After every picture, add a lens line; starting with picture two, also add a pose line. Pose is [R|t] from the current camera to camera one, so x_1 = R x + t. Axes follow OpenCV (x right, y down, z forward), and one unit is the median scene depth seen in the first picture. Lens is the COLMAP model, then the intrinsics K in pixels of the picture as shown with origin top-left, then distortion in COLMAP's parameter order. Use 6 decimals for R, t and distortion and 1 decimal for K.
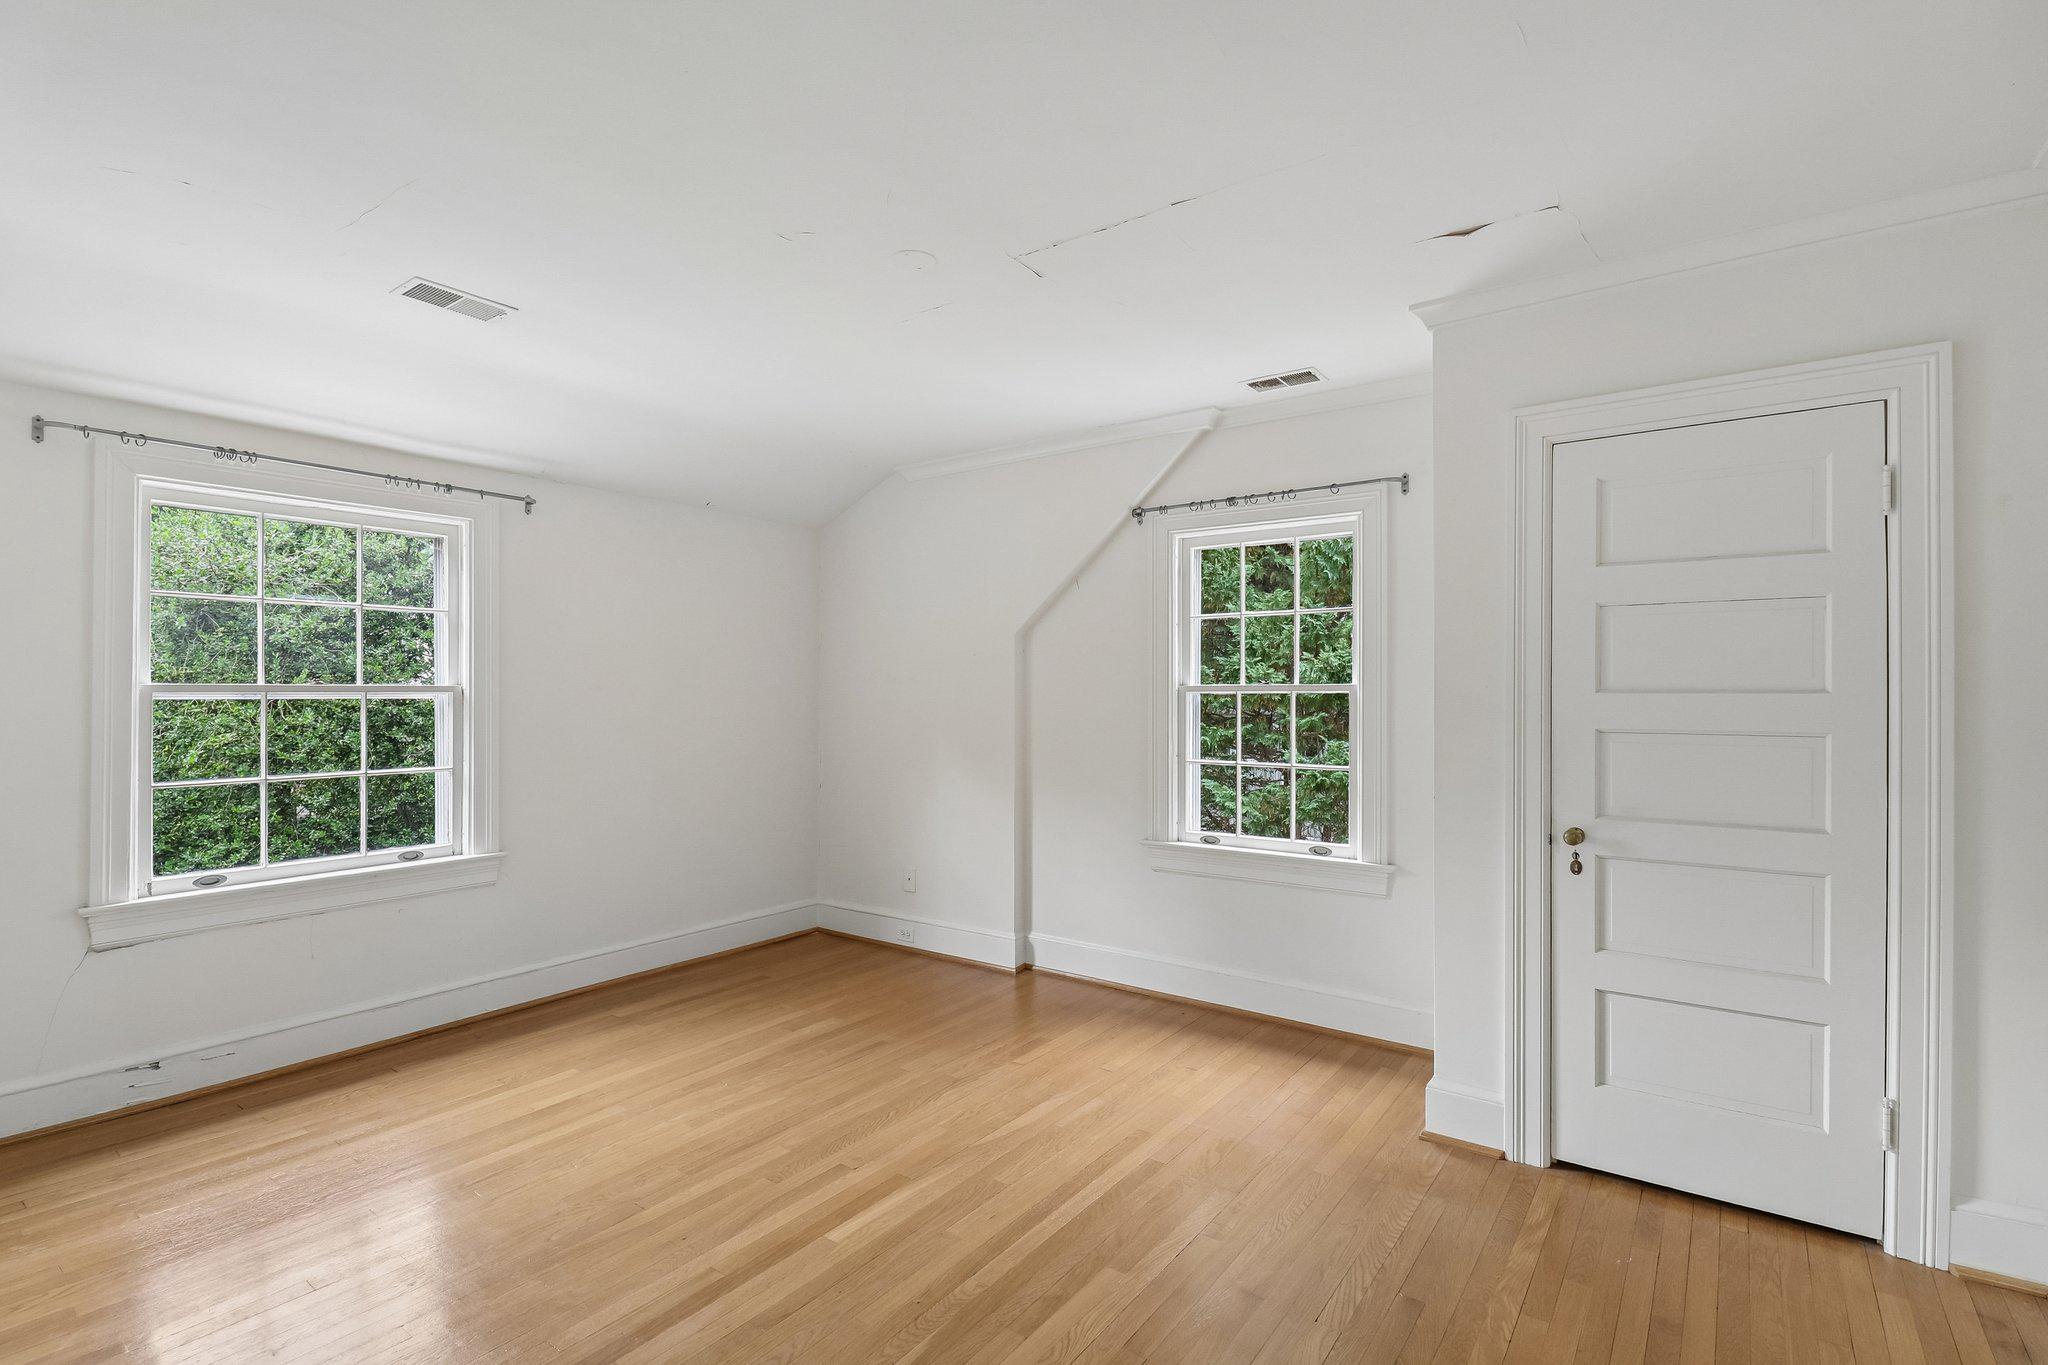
lens RADIAL K [[950.8, 0, 996.7], [0, 950.8, 694.4], [0, 0, 1]] dist [0.004617, -0.008032]
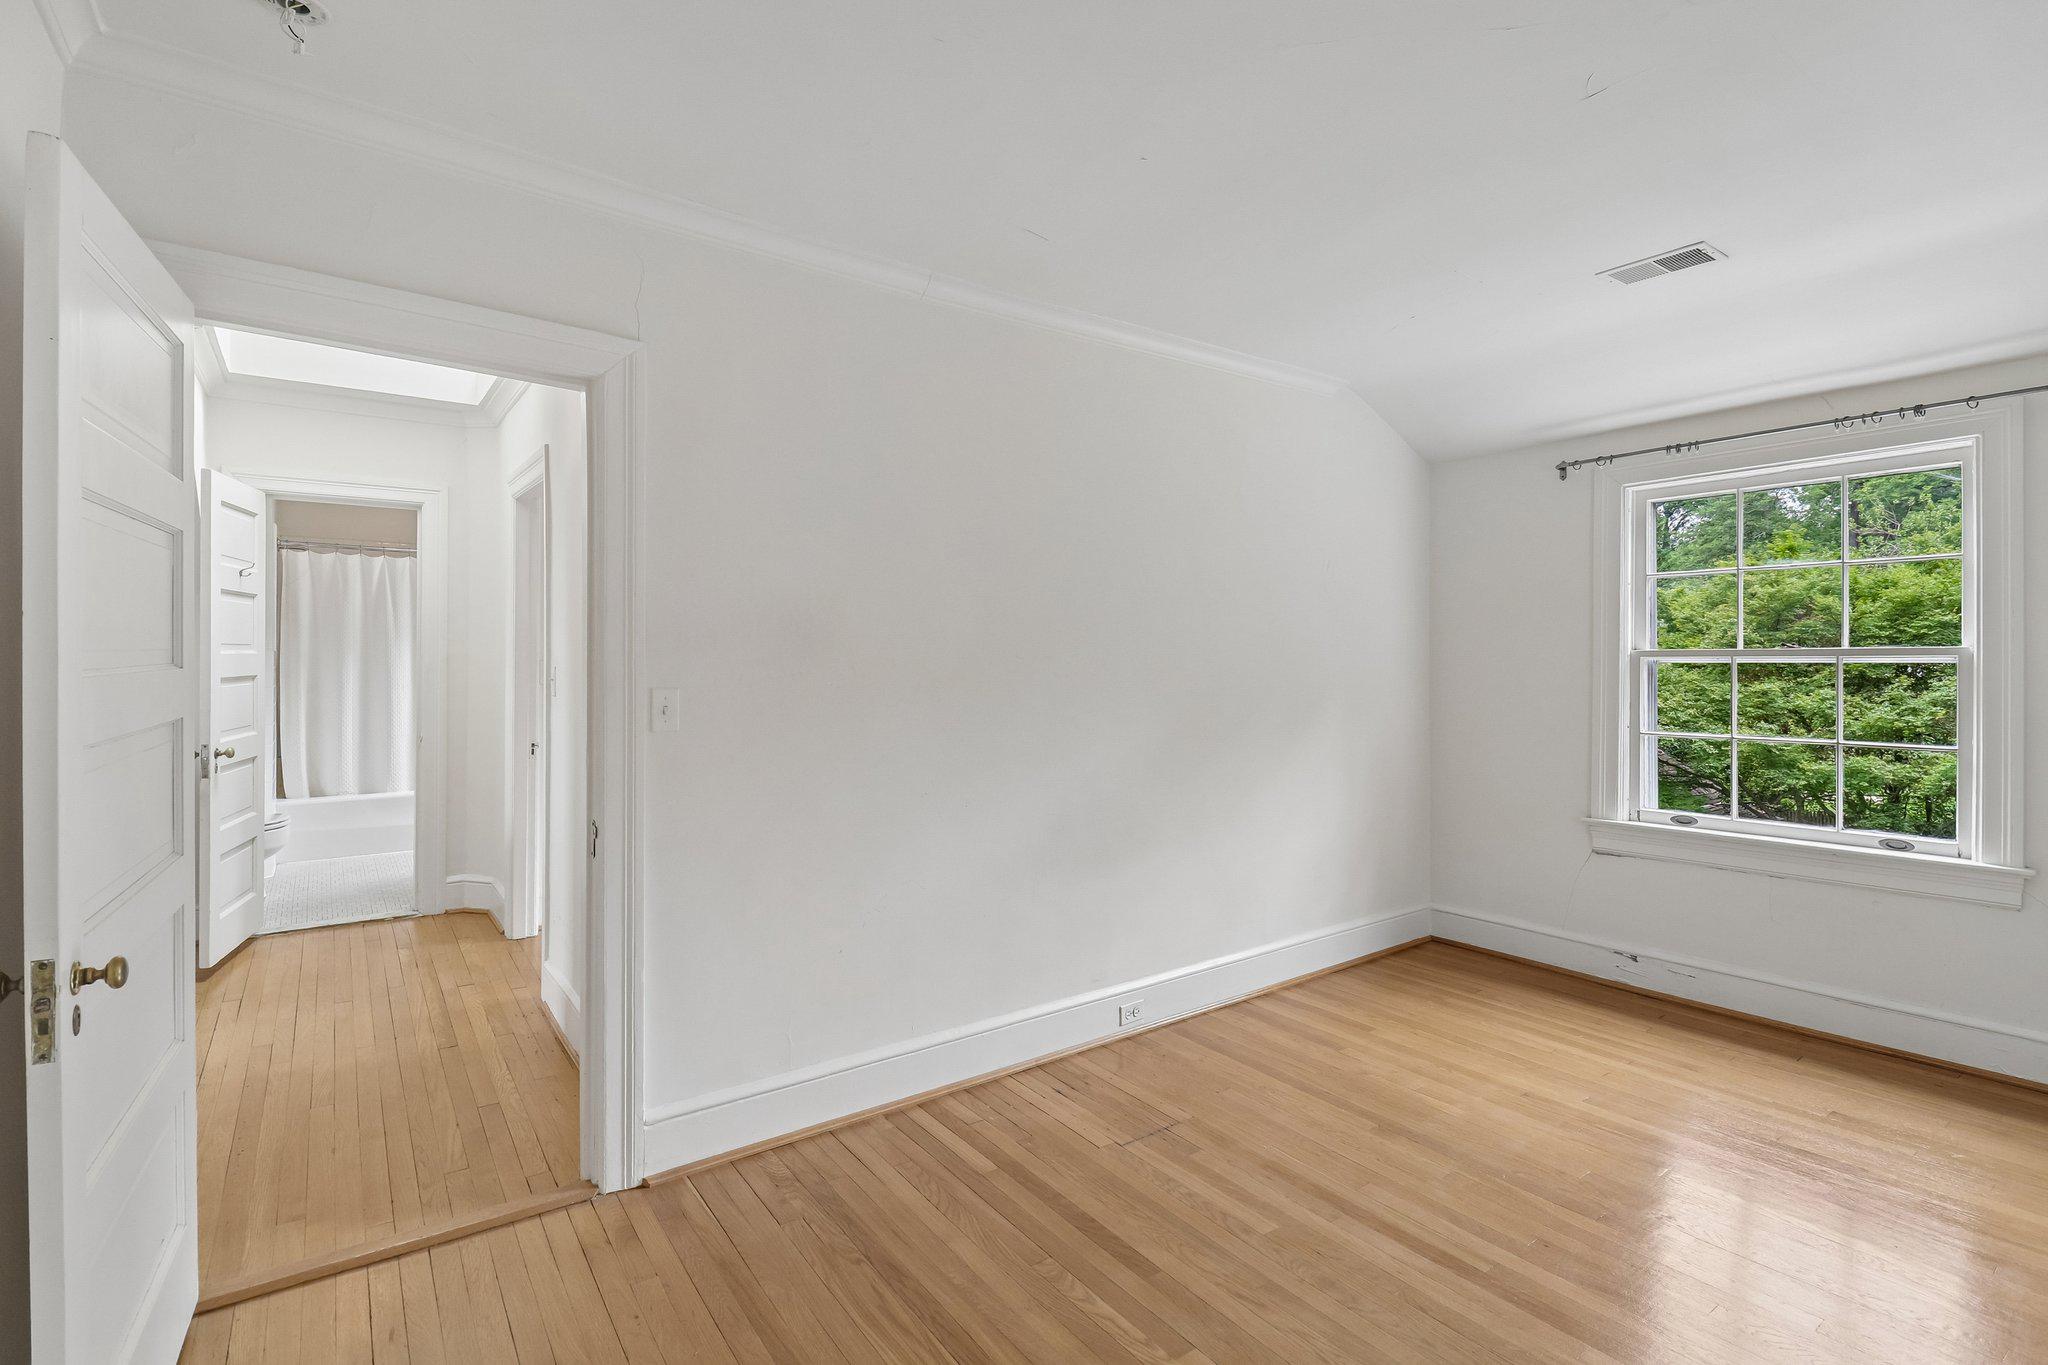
lens RADIAL K [[961.4, 0, 1014.2], [0, 961.4, 659.1], [0, 0, 1]] dist [0.000248, -0.008865]
pose [[-0.303949, -0.000079, -0.952688, 0.529550], [0.003742, 0.999992, -0.001277, -0.001118], [0.952681, -0.003953, -0.303946, 0.582715]]
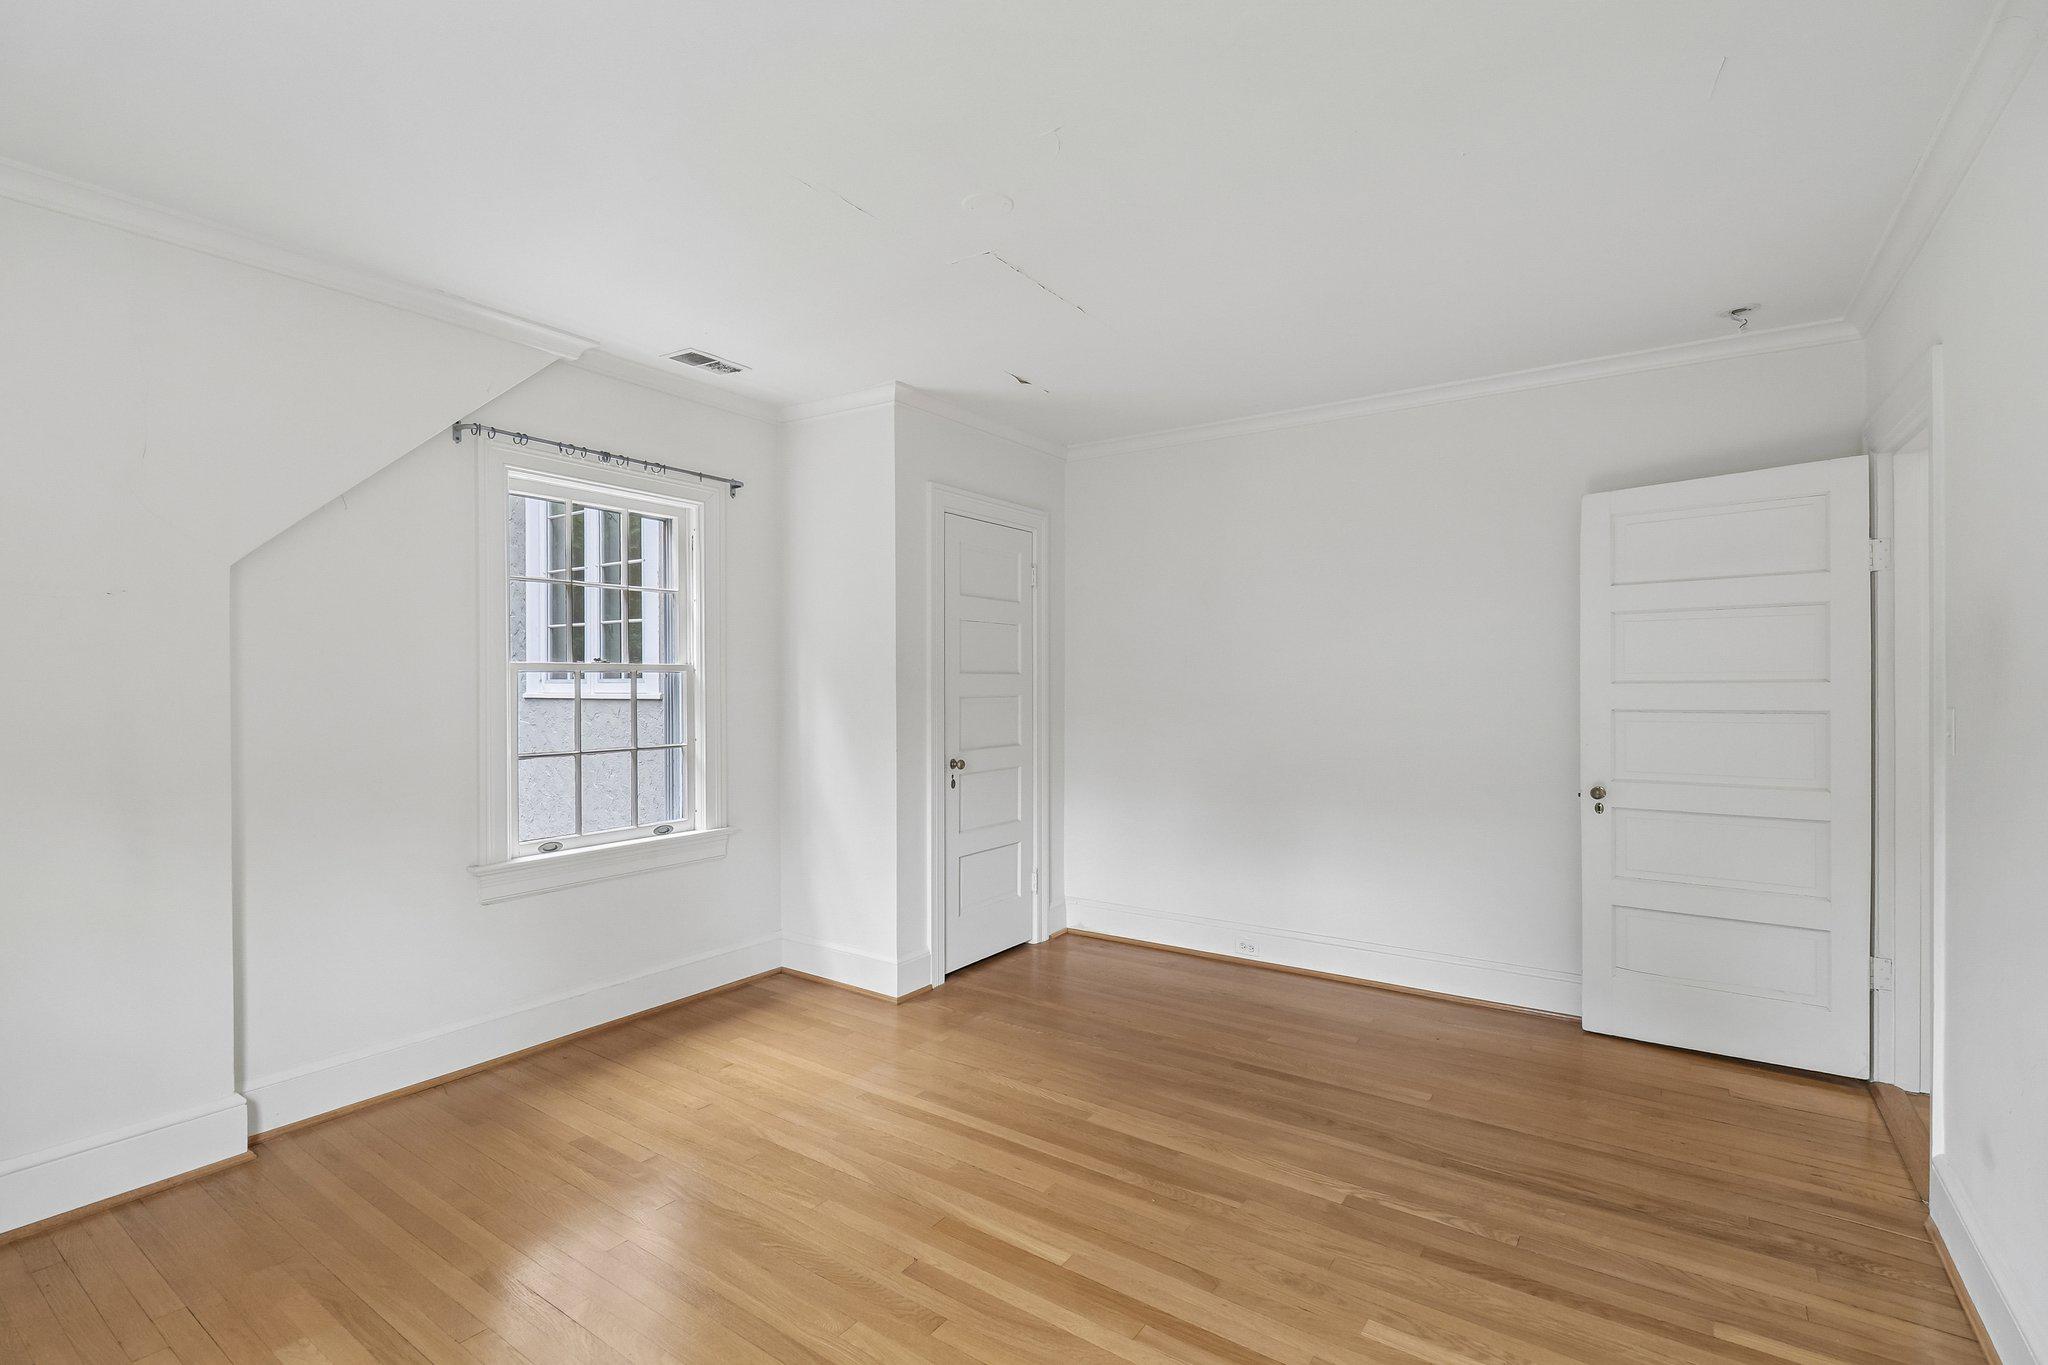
lens RADIAL K [[936.3, 0, 1024.0], [0, 936.3, 682.5], [0, 0, 1]] dist [0.039801, -0.037994]
pose [[-0.036787, -0.010577, 0.999267, -0.805444], [-0.004213, 0.999937, 0.010429, -0.003328], [-0.999314, -0.003826, -0.036829, 0.791498]]
